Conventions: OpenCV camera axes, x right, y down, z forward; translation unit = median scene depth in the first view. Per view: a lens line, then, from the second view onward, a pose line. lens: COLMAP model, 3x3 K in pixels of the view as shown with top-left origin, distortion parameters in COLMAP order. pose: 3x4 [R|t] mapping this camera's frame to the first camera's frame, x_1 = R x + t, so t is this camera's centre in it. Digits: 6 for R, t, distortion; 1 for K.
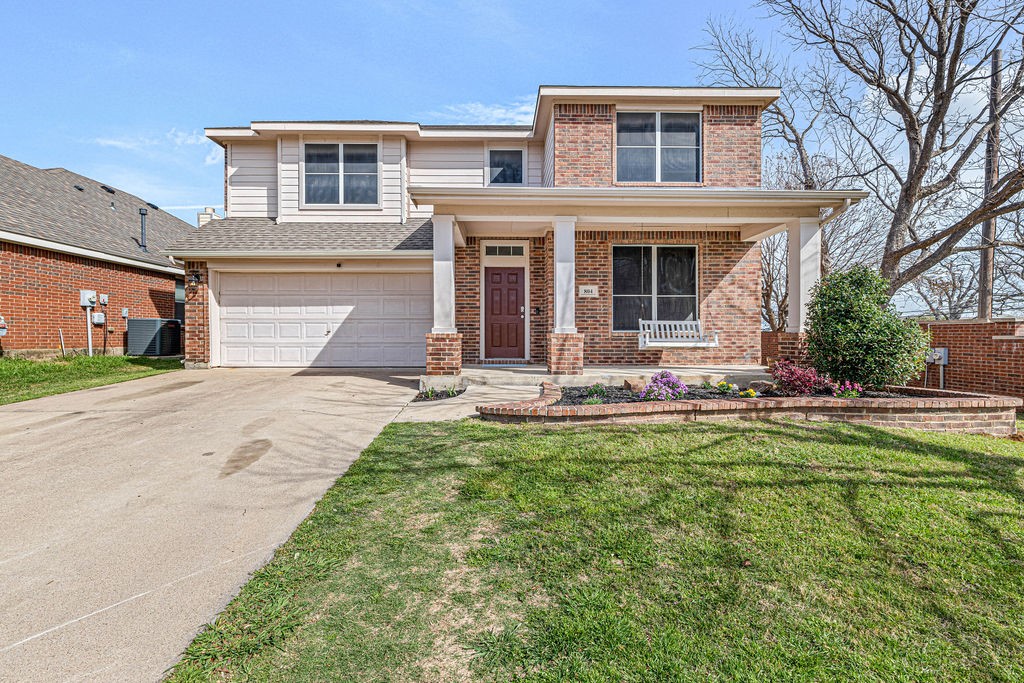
lens RADIAL K [[449.8, 0, 510.7], [0, 449.8, 343.5], [0, 0, 1]] dist [-0.001403, 0.000149]
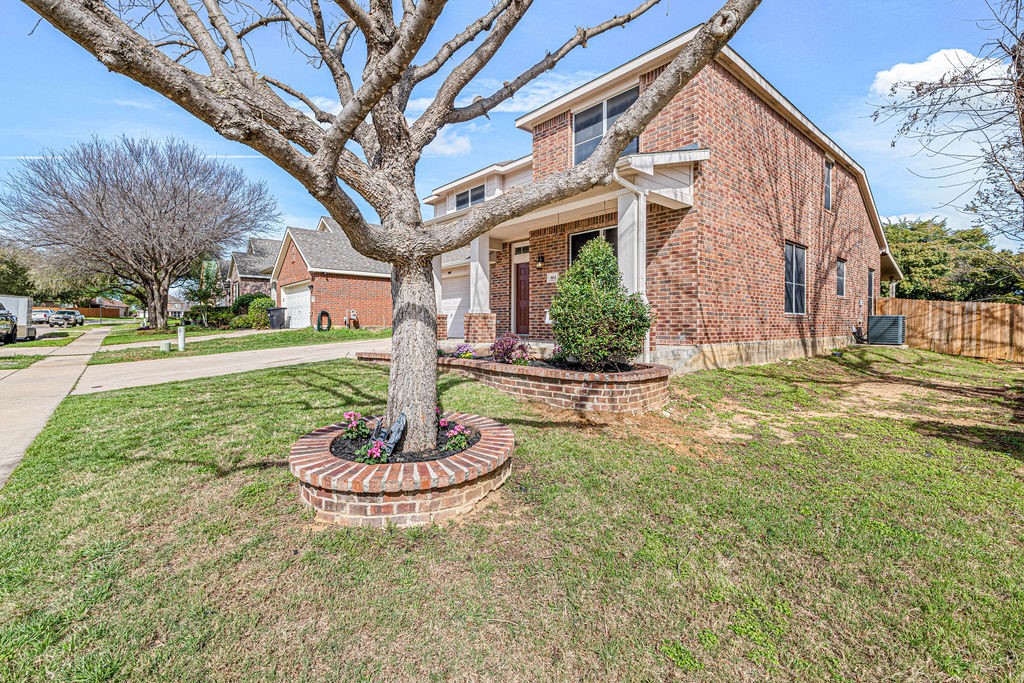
lens RADIAL K [[449.8, 0, 508.8], [0, 449.8, 342.5], [0, 0, 1]] dist [-0.001403, 0.000149]
pose [[0.635075, 0.036196, -0.771602, 1.006447], [-0.015282, 0.999295, 0.034300, 0.015769], [0.772299, -0.009992, 0.635181, 0.156452]]
